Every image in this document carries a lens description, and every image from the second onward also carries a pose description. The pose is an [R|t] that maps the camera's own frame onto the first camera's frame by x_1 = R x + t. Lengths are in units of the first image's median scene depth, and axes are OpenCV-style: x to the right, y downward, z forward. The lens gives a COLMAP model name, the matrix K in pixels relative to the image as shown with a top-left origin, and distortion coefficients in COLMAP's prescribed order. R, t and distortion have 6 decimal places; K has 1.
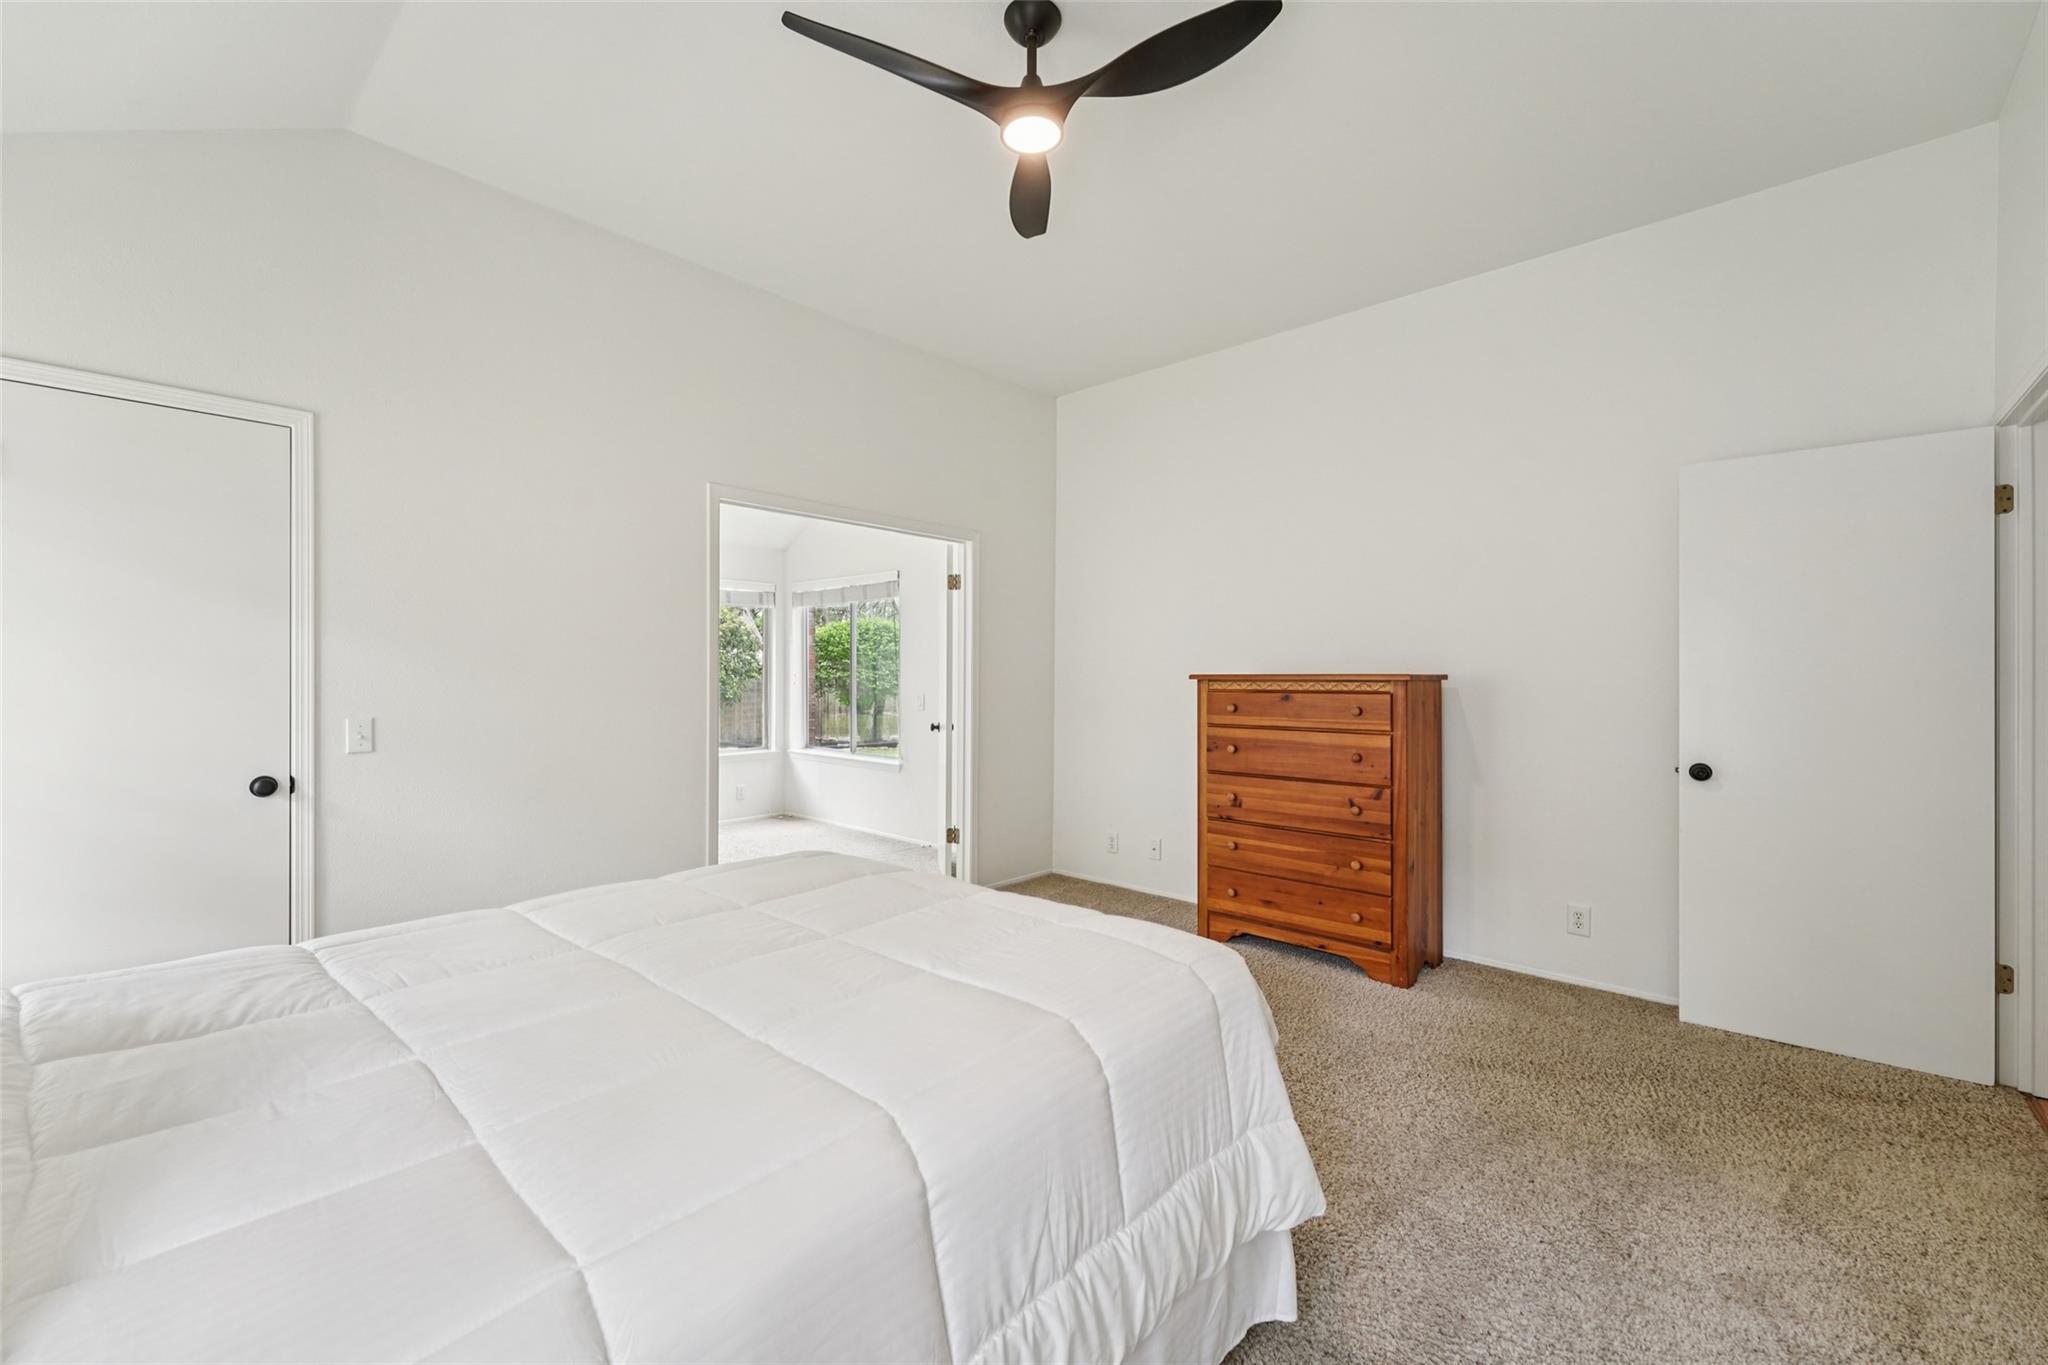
lens RADIAL K [[830.2, 0, 1024.0], [0, 830.2, 682.5], [0, 0, 1]] dist [-0.001374, -0.000101]
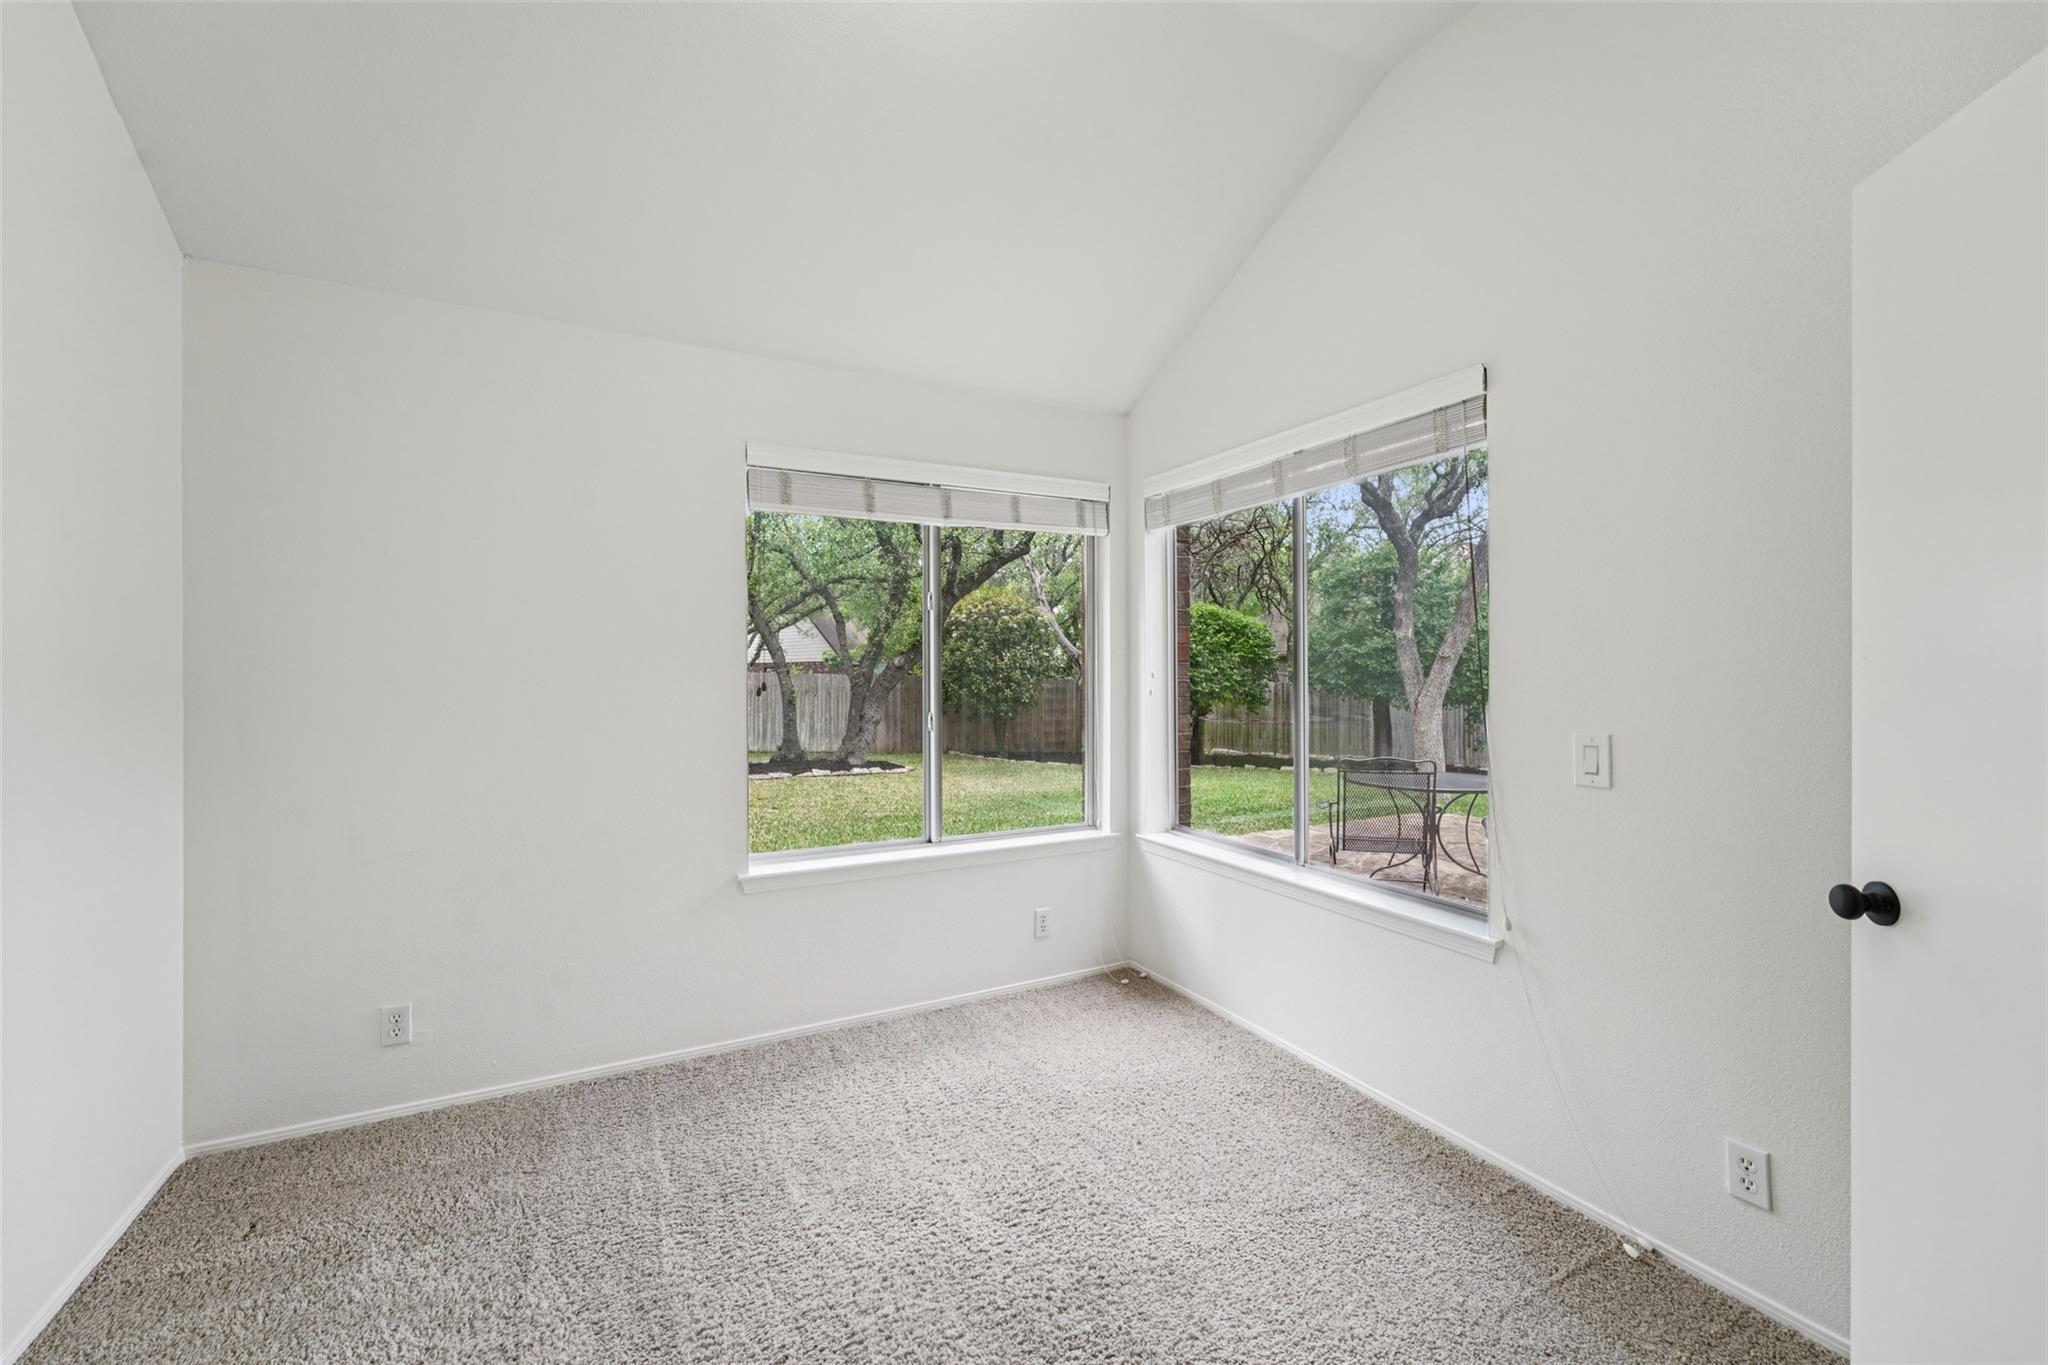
lens RADIAL K [[830.2, 0, 1024.0], [0, 830.2, 682.5], [0, 0, 1]] dist [-0.001374, -0.000101]
pose [[0.941347, -0.001285, -0.337438, -0.183666], [0.001498, 0.999999, 0.000370, -0.004548], [0.337437, -0.000854, 0.941348, 0.530345]]
